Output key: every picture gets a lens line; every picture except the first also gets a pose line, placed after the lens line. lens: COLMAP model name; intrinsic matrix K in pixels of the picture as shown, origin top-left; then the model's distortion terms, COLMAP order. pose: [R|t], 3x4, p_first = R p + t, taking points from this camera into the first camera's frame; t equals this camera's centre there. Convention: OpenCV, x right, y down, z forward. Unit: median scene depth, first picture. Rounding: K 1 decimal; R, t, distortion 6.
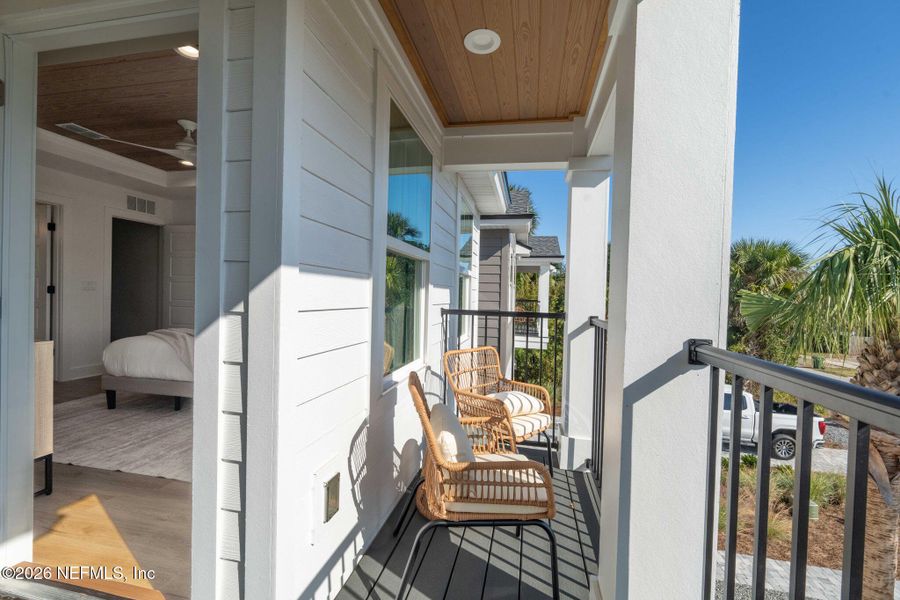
lens RADIAL K [[393.3, 0, 451.2], [0, 393.3, 303.7], [0, 0, 1]] dist [-0.001718, -0.000282]
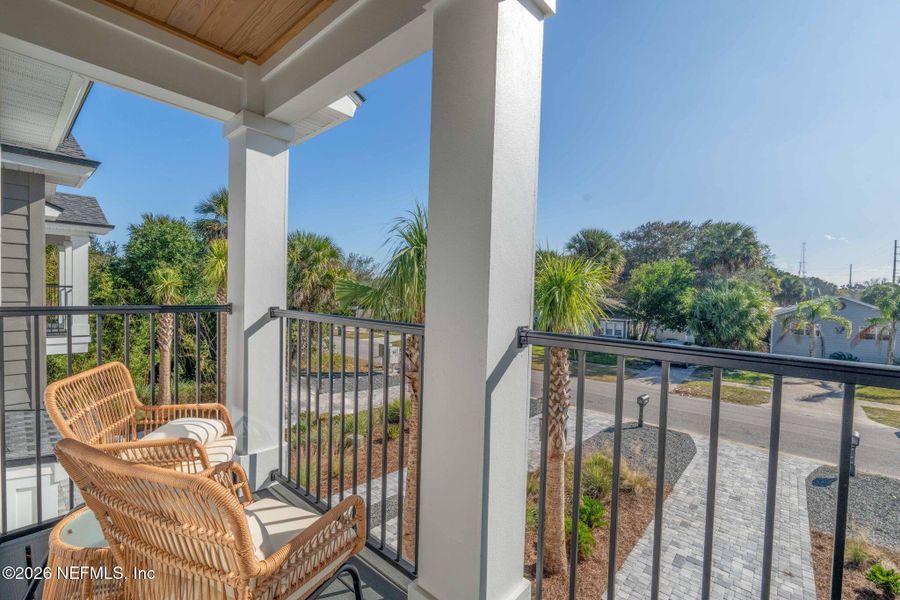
lens RADIAL K [[393.3, 0, 451.2], [0, 393.3, 303.7], [0, 0, 1]] dist [-0.001718, -0.000282]
pose [[0.494665, -0.043509, 0.867994, -0.193621], [0.005719, 0.998887, 0.046811, -0.013828], [-0.869065, -0.018192, 0.494363, 0.227512]]
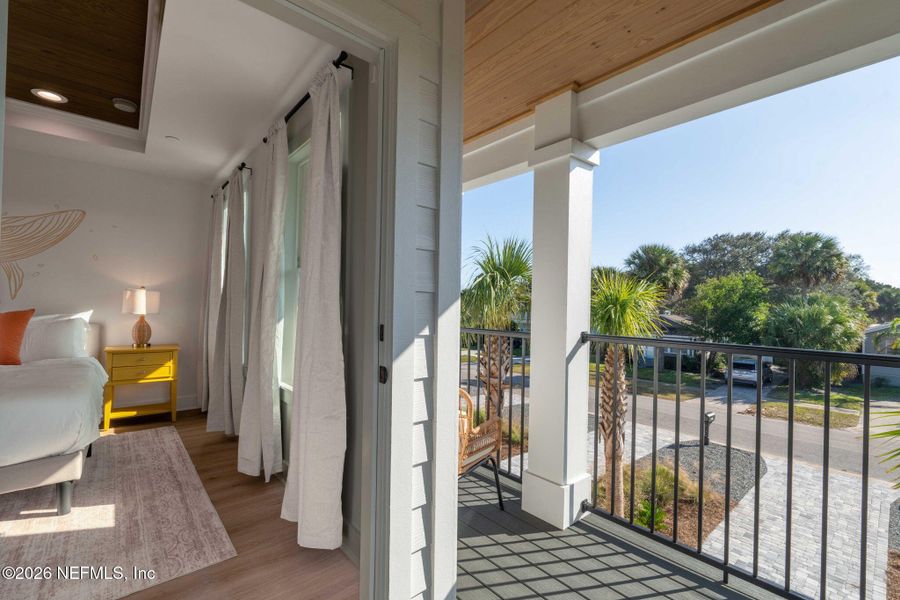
lens RADIAL K [[393.3, 0, 451.2], [0, 393.3, 303.7], [0, 0, 1]] dist [-0.001718, -0.000282]
pose [[0.608794, -0.010100, 0.793264, -0.608727], [0.013263, 0.999909, 0.002552, -0.032181], [-0.793217, 0.008967, 0.608873, 0.089916]]
